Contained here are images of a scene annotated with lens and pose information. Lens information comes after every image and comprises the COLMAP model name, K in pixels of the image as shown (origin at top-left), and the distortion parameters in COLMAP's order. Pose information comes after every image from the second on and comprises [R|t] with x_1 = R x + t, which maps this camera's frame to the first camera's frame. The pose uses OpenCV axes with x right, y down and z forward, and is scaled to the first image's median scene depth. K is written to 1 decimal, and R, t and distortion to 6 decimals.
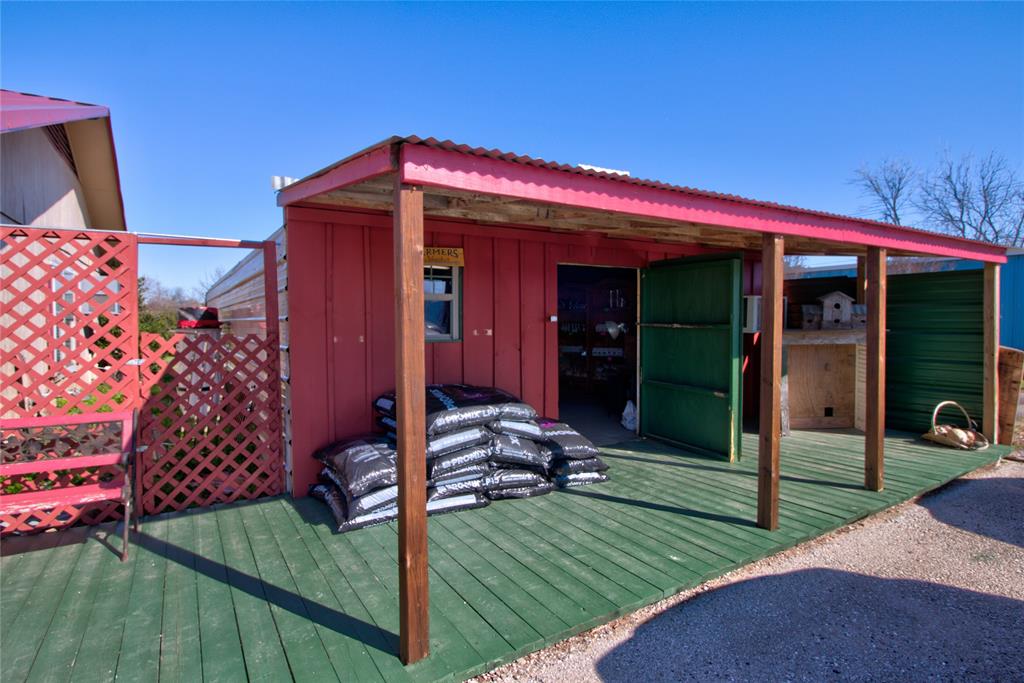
lens RADIAL K [[553.1, 0, 507.9], [0, 553.1, 338.8], [0, 0, 1]] dist [0.007240, -0.014548]
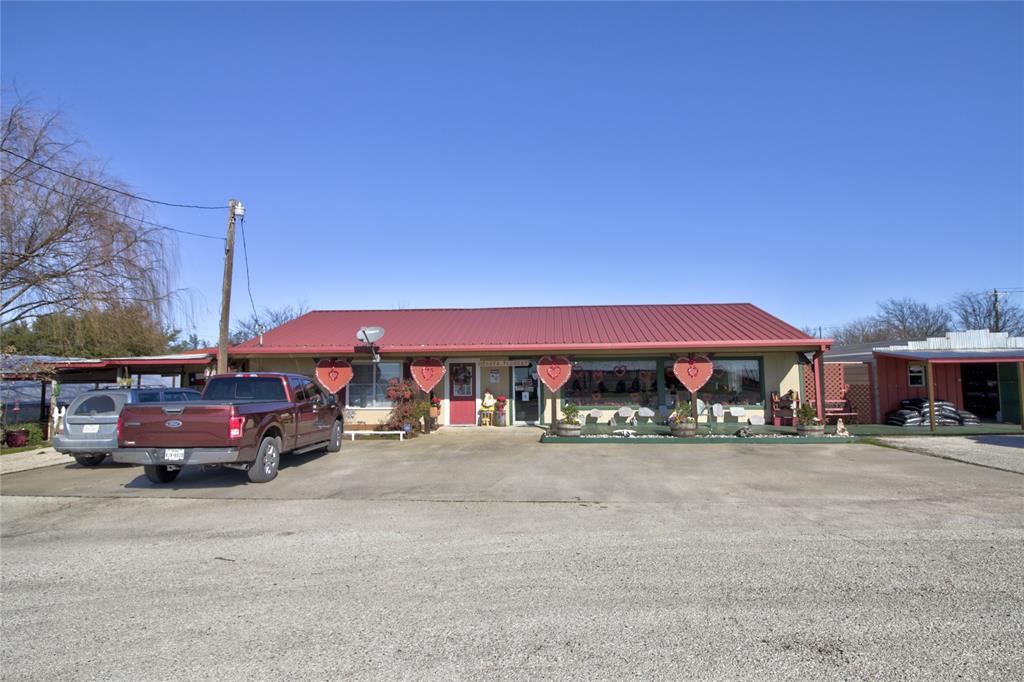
lens RADIAL K [[553.1, 0, 507.9], [0, 553.1, 338.3], [0, 0, 1]] dist [0.007240, -0.014548]
pose [[0.814024, -0.040610, -0.579410, -0.169818], [-0.013251, 0.995995, -0.088425, 0.035594], [0.580680, 0.079658, 0.810225, -2.917004]]
